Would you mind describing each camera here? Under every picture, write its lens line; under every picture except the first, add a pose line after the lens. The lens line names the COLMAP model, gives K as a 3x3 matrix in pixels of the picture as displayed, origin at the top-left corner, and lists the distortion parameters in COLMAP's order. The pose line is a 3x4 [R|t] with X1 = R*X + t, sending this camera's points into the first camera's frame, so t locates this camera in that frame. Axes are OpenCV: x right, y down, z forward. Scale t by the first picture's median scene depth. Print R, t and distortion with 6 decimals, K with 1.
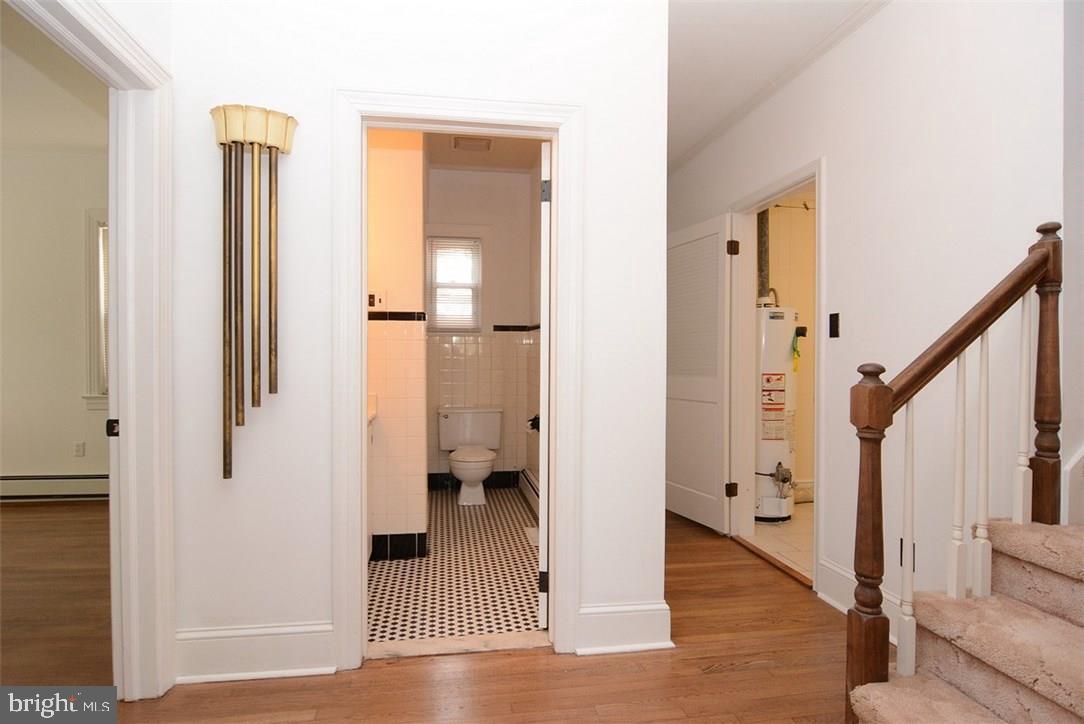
lens RADIAL K [[598.6, 0, 543.0], [0, 598.6, 362.5], [0, 0, 1]] dist [-0.000095, -0.003877]
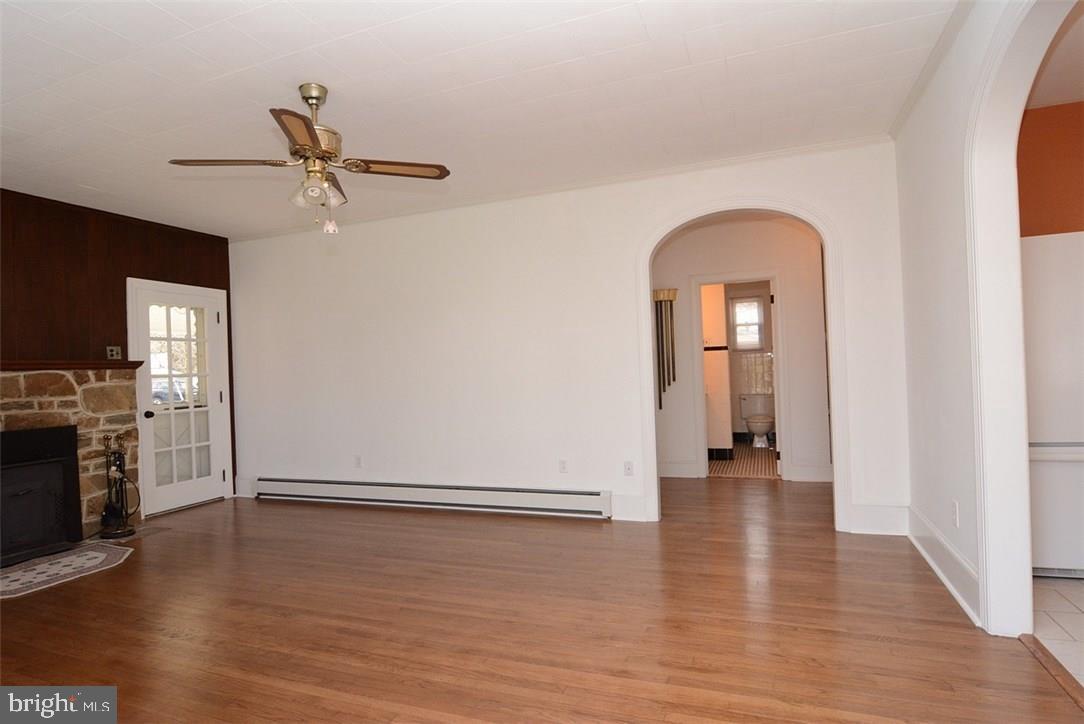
lens RADIAL K [[598.6, 0, 539.2], [0, 598.6, 366.8], [0, 0, 1]] dist [-0.000095, -0.003877]
pose [[0.864680, -0.036411, -0.501001, 0.295784], [0.032909, 0.999333, -0.015831, 0.002738], [0.501244, -0.002798, 0.865302, -1.217546]]
